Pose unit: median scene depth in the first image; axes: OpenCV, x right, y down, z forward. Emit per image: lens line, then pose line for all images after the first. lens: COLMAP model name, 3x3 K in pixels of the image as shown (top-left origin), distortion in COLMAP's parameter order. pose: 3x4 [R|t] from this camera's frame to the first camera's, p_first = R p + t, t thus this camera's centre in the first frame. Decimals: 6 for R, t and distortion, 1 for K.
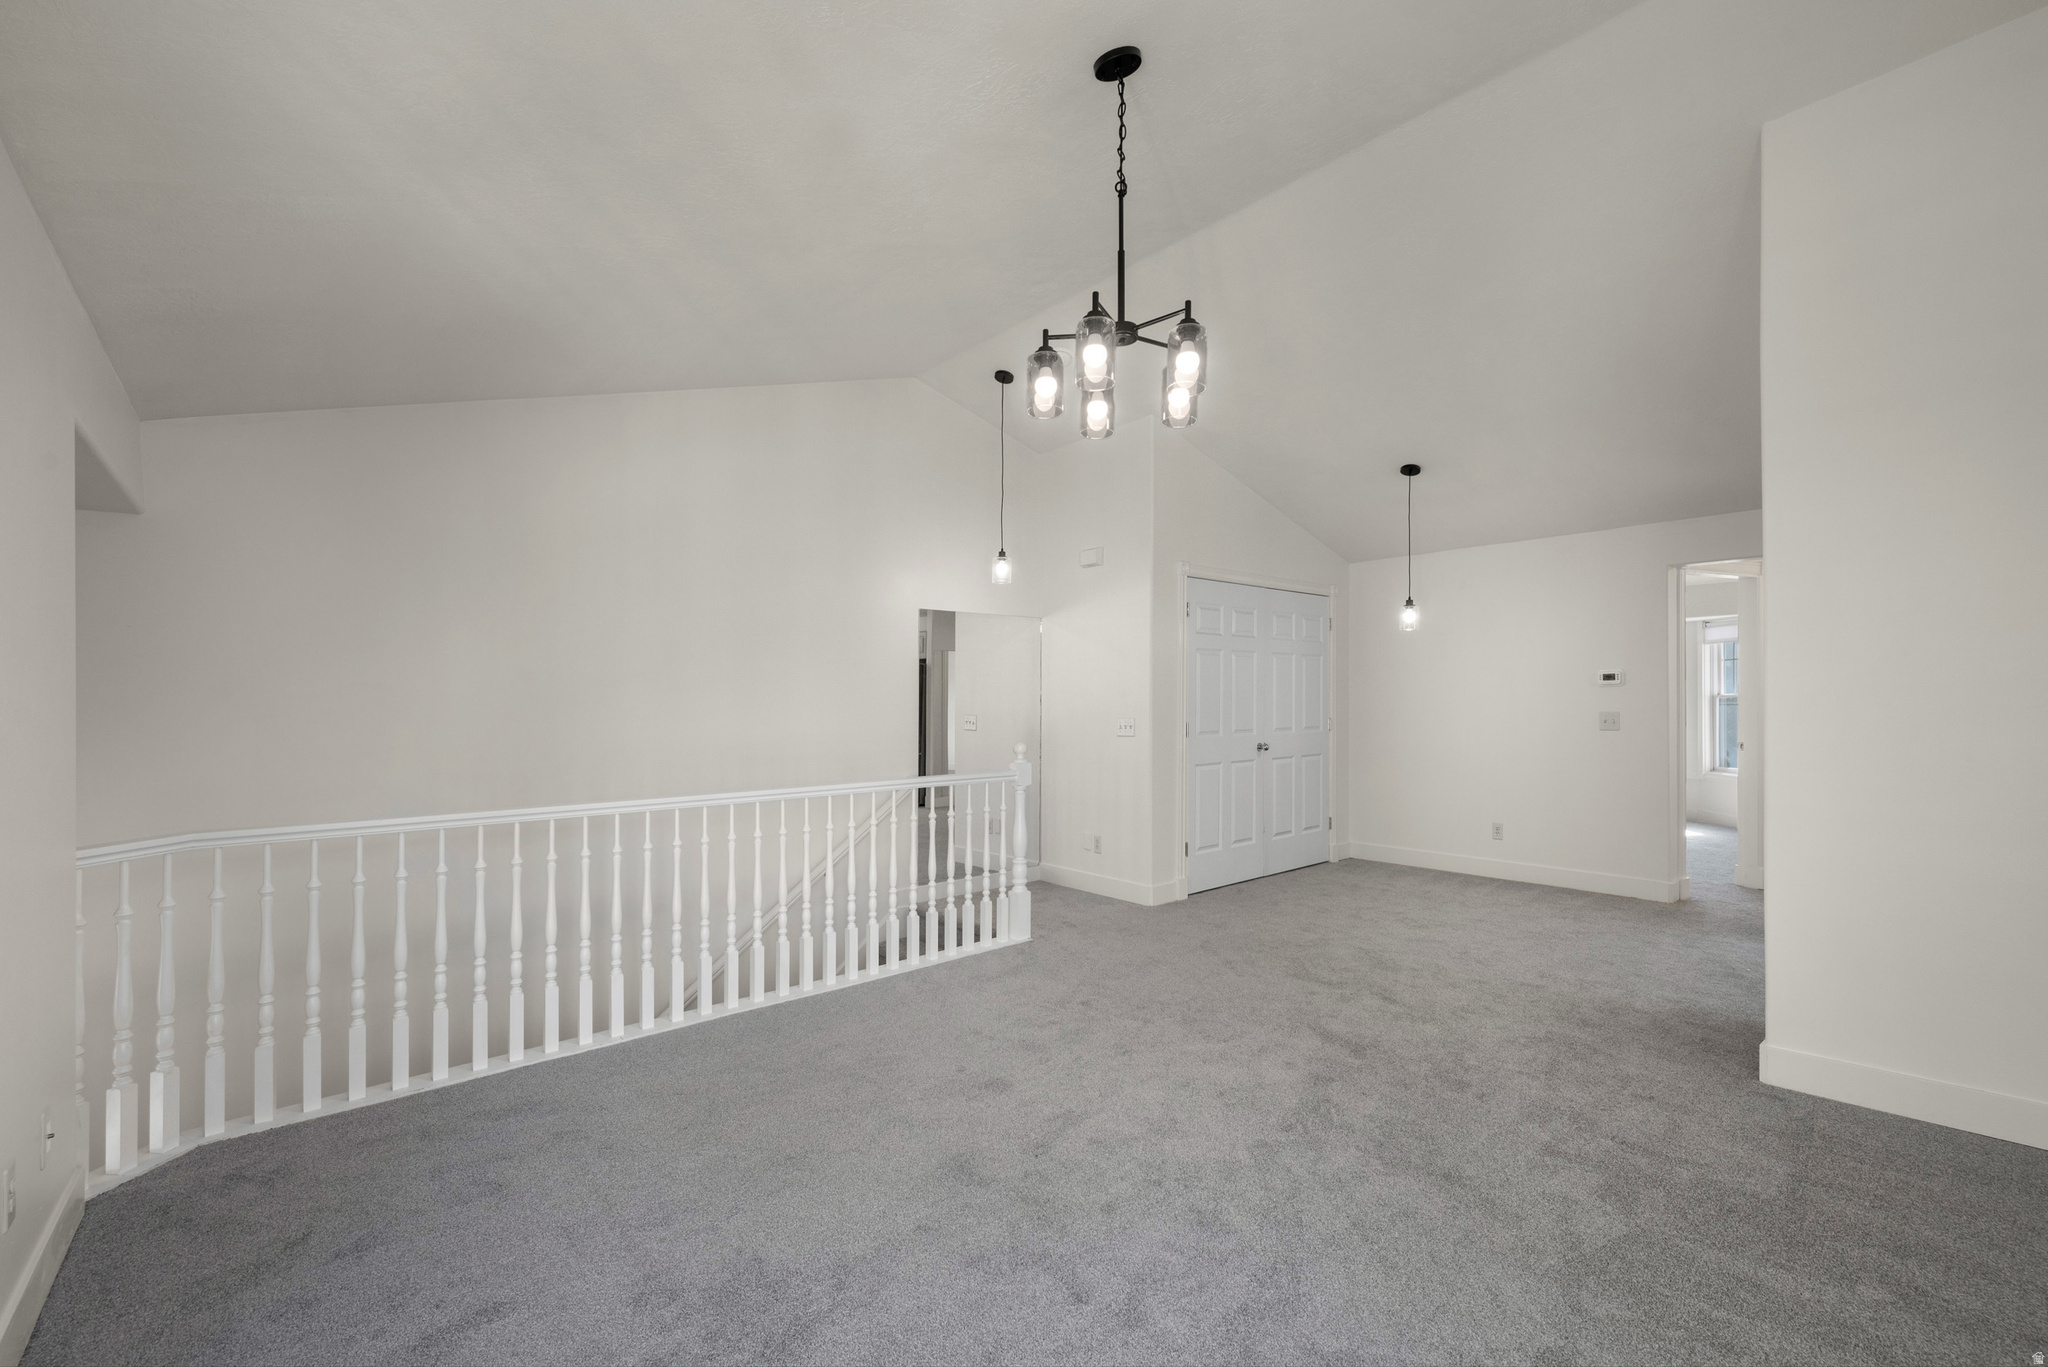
lens RADIAL K [[845.9, 0, 1033.7], [0, 845.9, 689.6], [0, 0, 1]] dist [-0.000932, -0.000390]
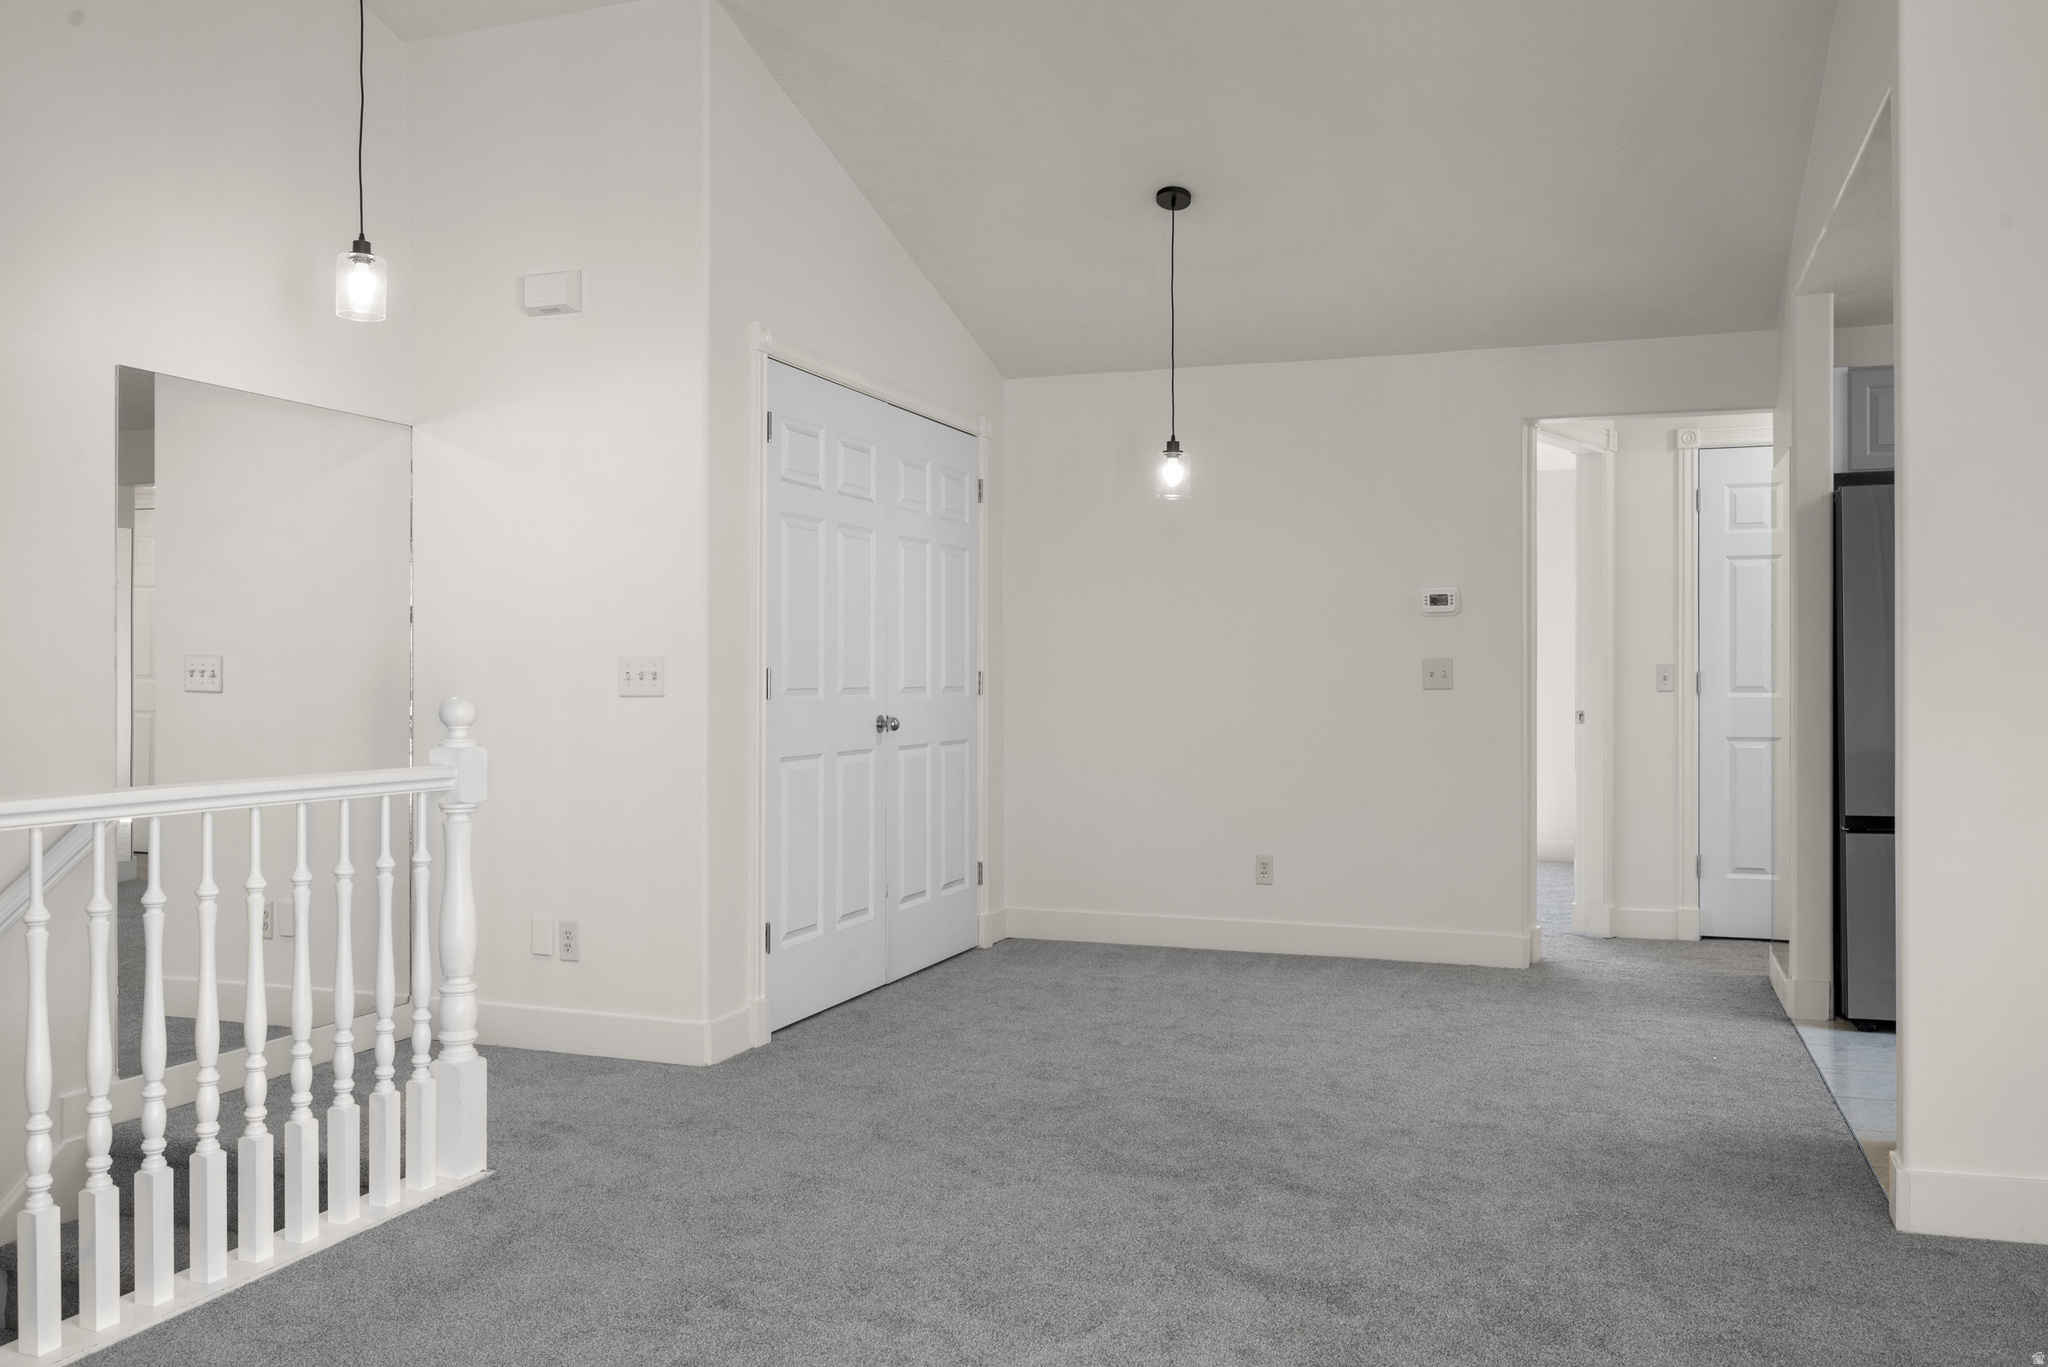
lens RADIAL K [[1607.1, 0, 1024.0], [0, 1607.1, 683.5], [0, 0, 1]] dist [0.001124, -0.007003]
pose [[0.876742, 0.005516, 0.480930, -0.131356], [-0.013799, 0.999811, 0.013688, 0.036076], [-0.480764, -0.018637, 0.876652, 0.164105]]
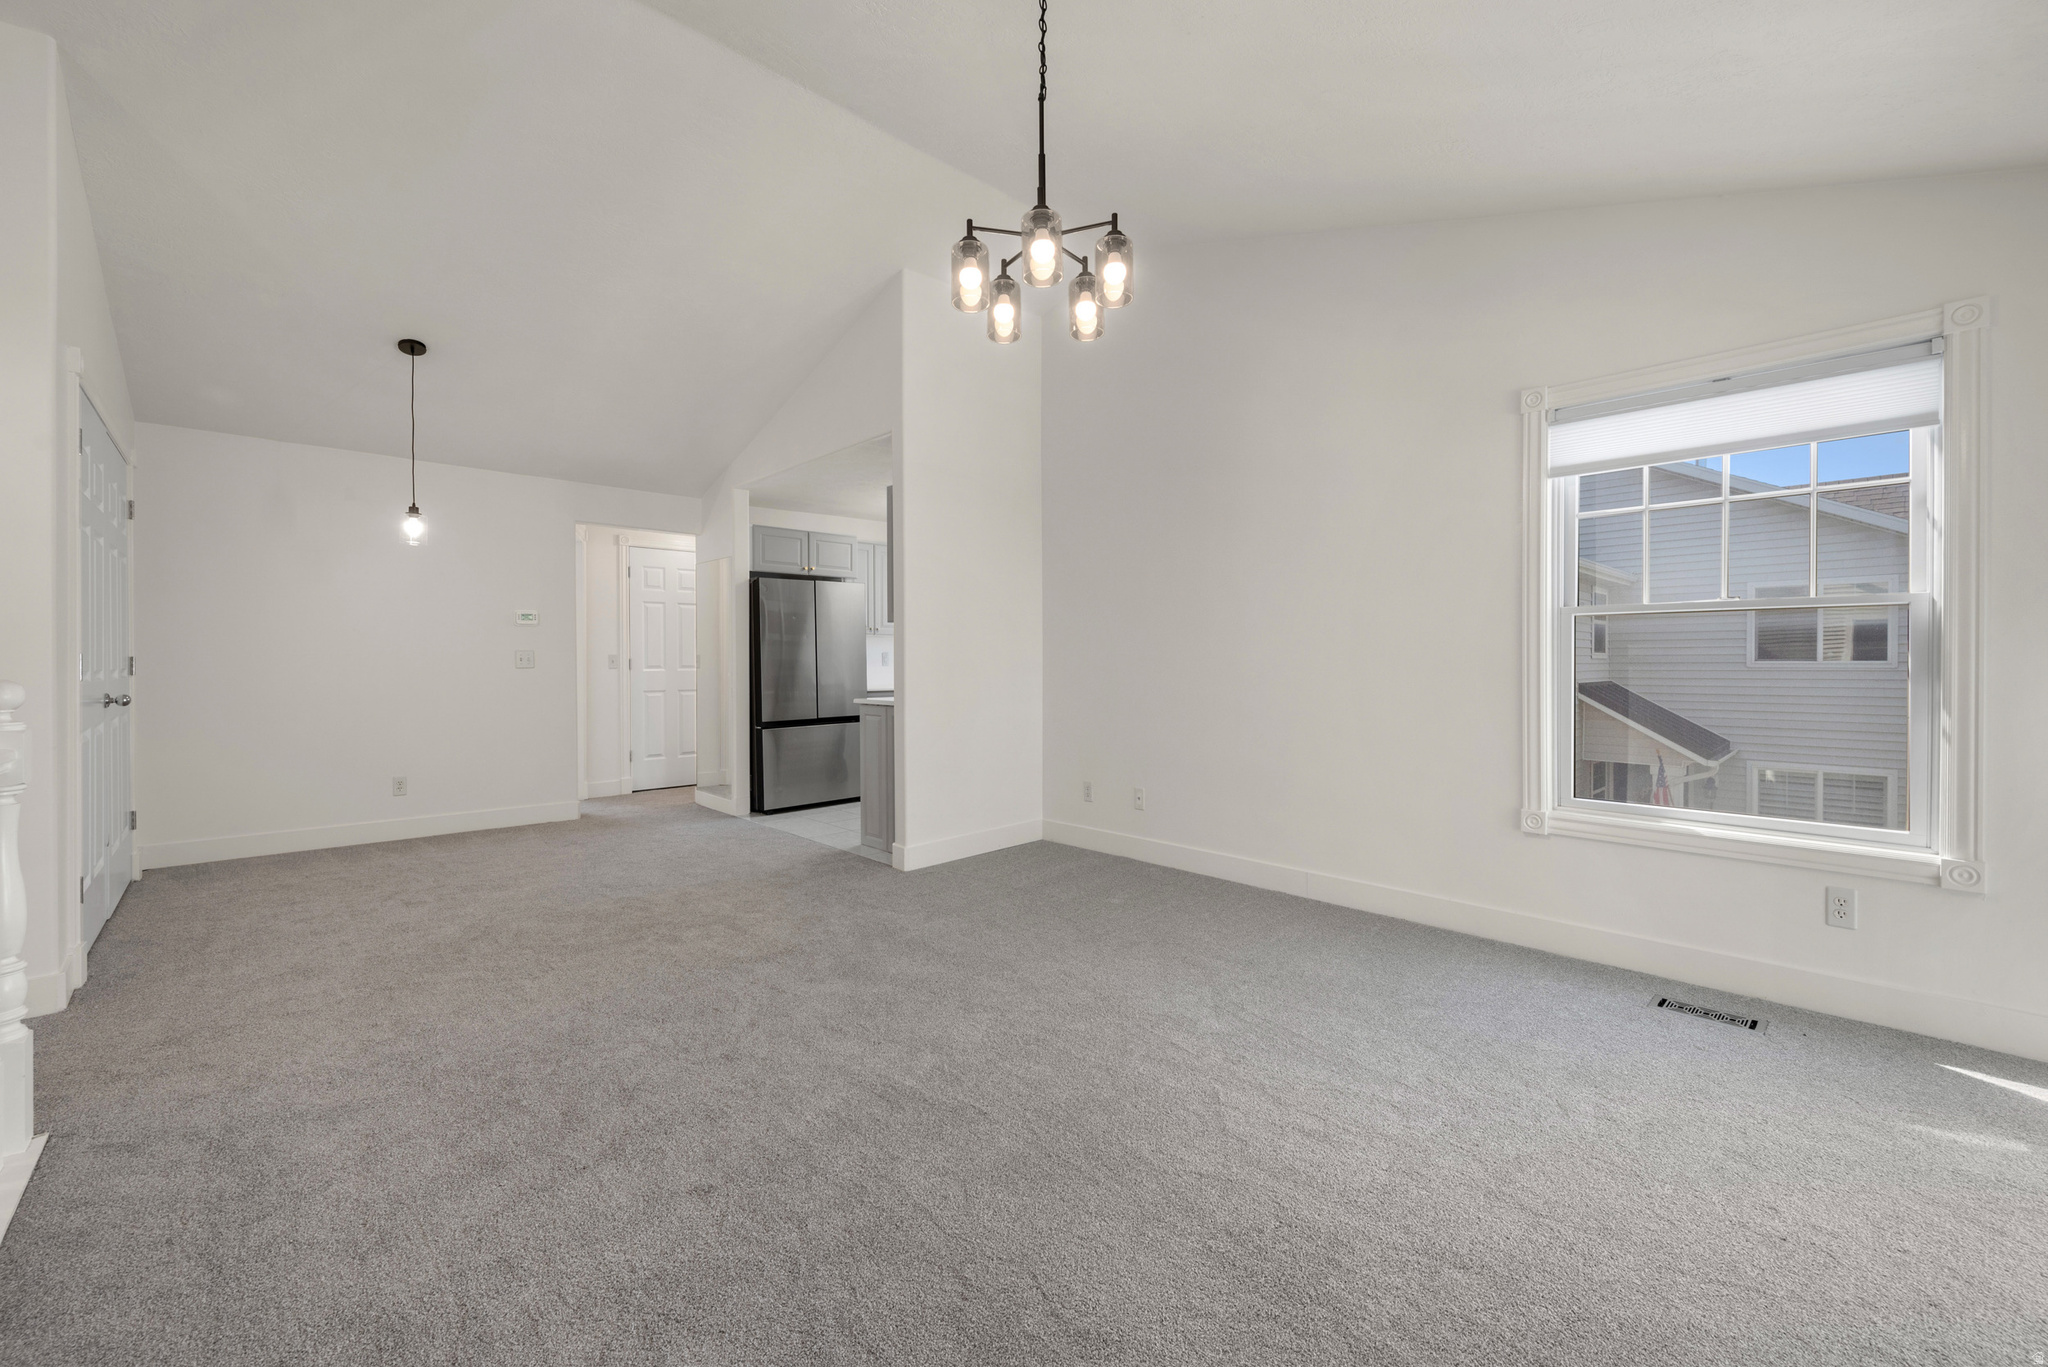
lens RADIAL K [[827.3, 0, 1030.6], [0, 827.3, 672.5], [0, 0, 1]] dist [0.001022, 0.000568]
pose [[-0.032504, -0.006698, 0.999449, -0.381348], [-0.015843, 0.999855, 0.006185, 0.041102], [-0.999346, -0.015633, -0.032605, 0.444673]]
